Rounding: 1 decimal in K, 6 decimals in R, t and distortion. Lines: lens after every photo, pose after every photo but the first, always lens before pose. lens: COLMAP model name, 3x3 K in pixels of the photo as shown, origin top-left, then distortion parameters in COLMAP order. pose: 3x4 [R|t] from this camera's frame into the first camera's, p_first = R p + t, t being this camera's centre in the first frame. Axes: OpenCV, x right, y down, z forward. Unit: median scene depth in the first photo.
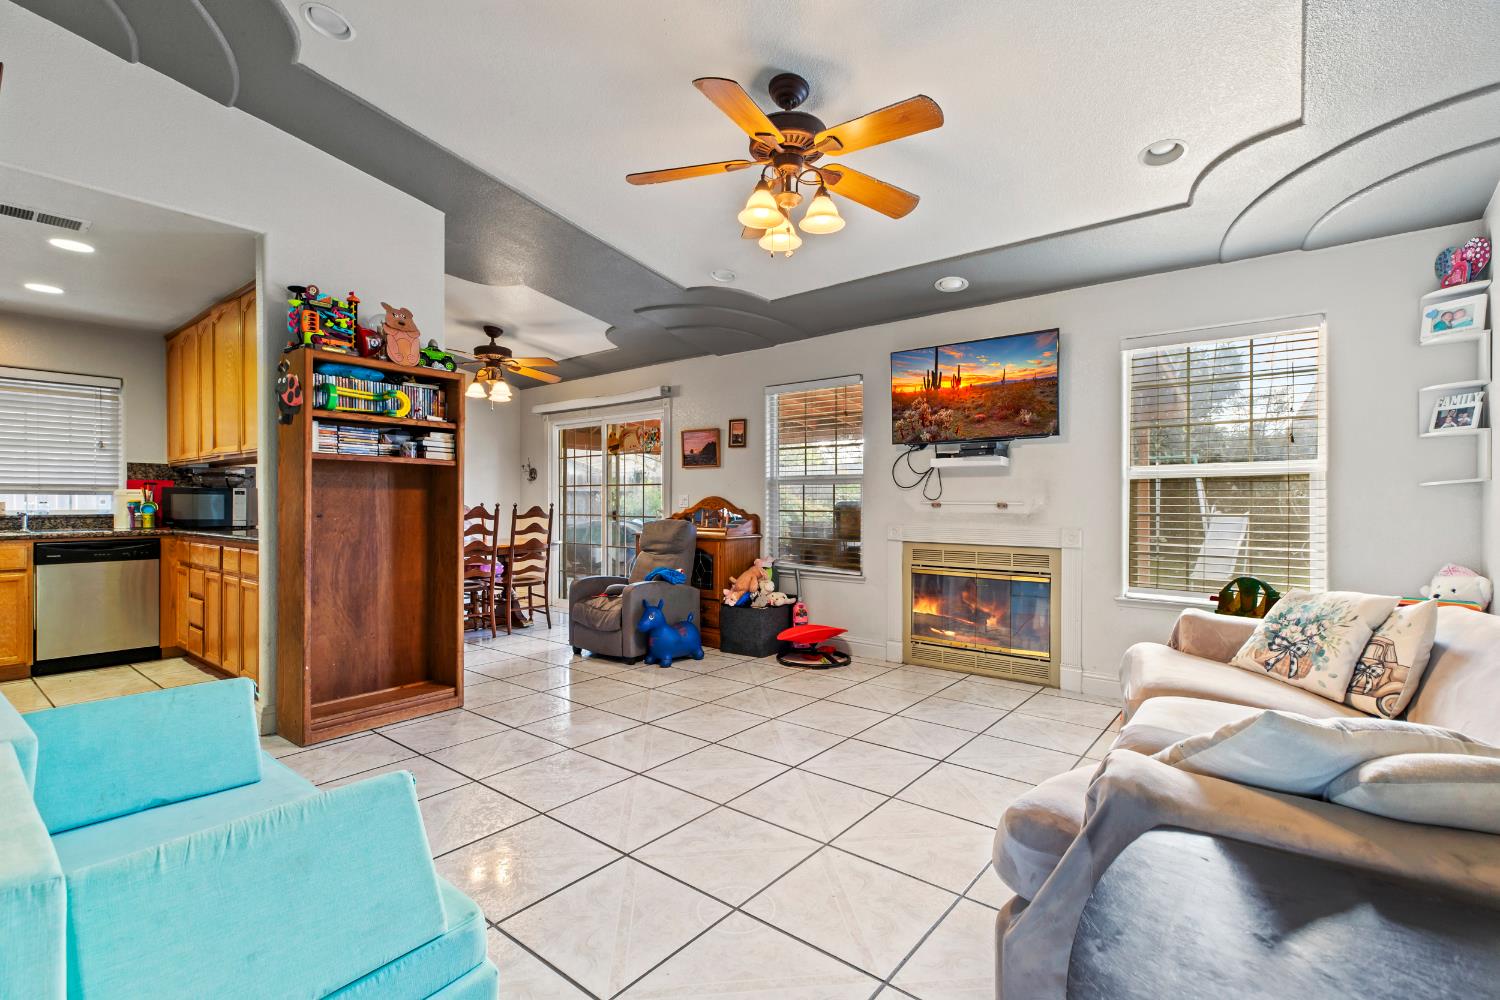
lens RADIAL K [[682.6, 0, 753.3], [0, 682.6, 499.4], [0, 0, 1]] dist [0.002011, 0.000192]
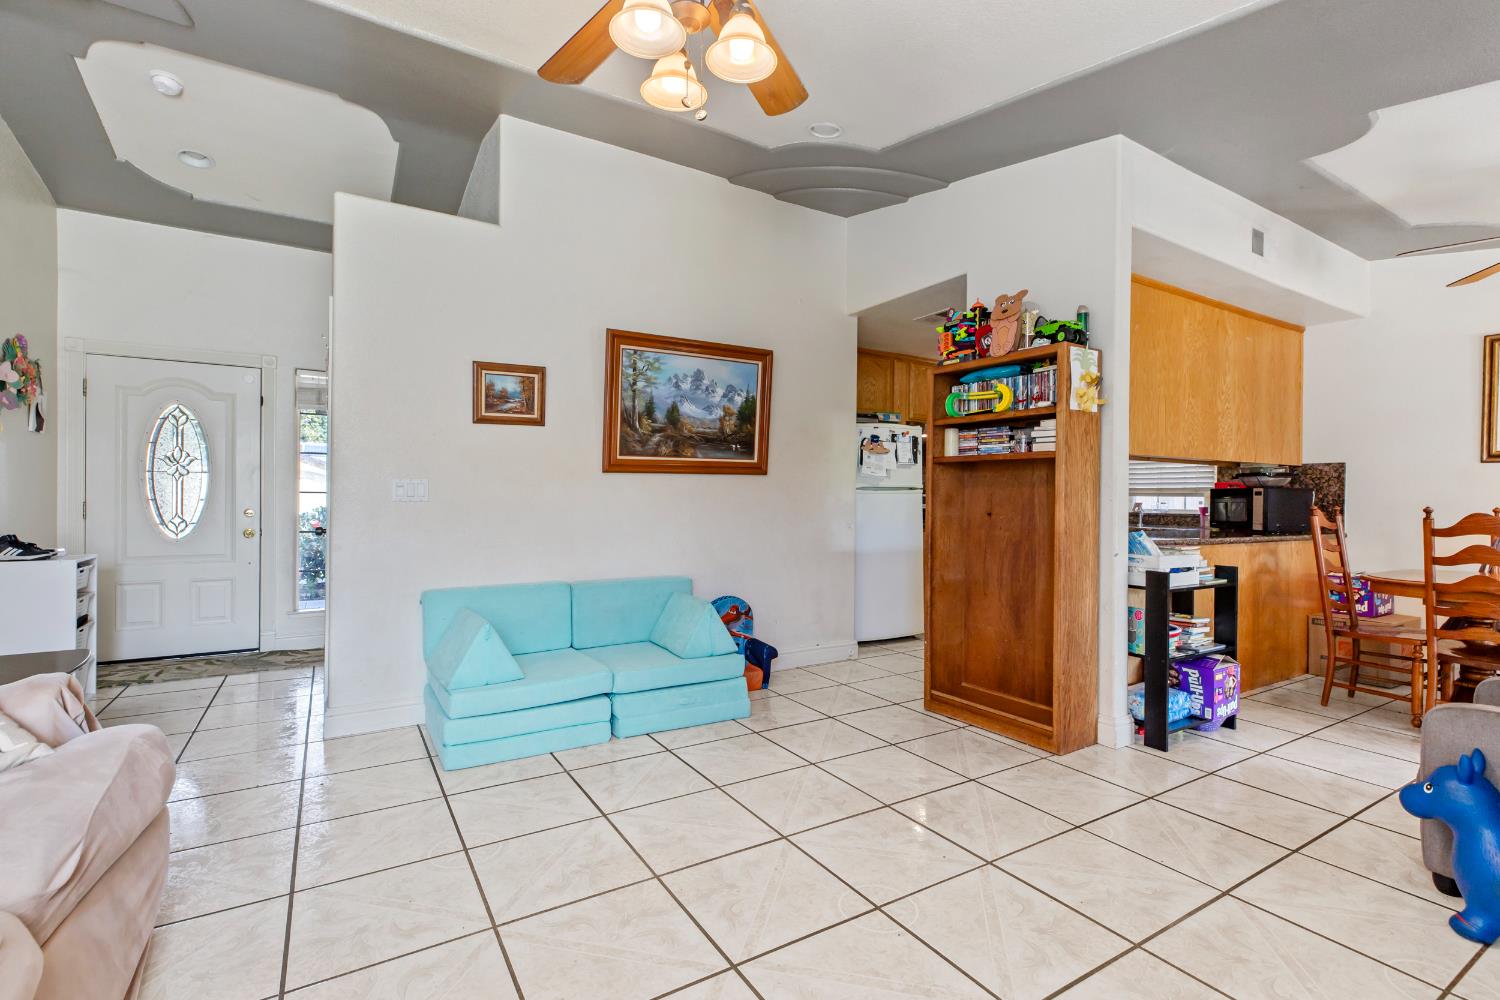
lens RADIAL K [[682.6, 0, 755.7], [0, 682.6, 502.9], [0, 0, 1]] dist [0.002011, 0.000192]
pose [[-0.339150, -0.000435, -0.940732, 0.471295], [-0.003151, 0.999995, 0.000674, 0.006925], [0.940727, 0.003193, -0.339150, 0.974575]]
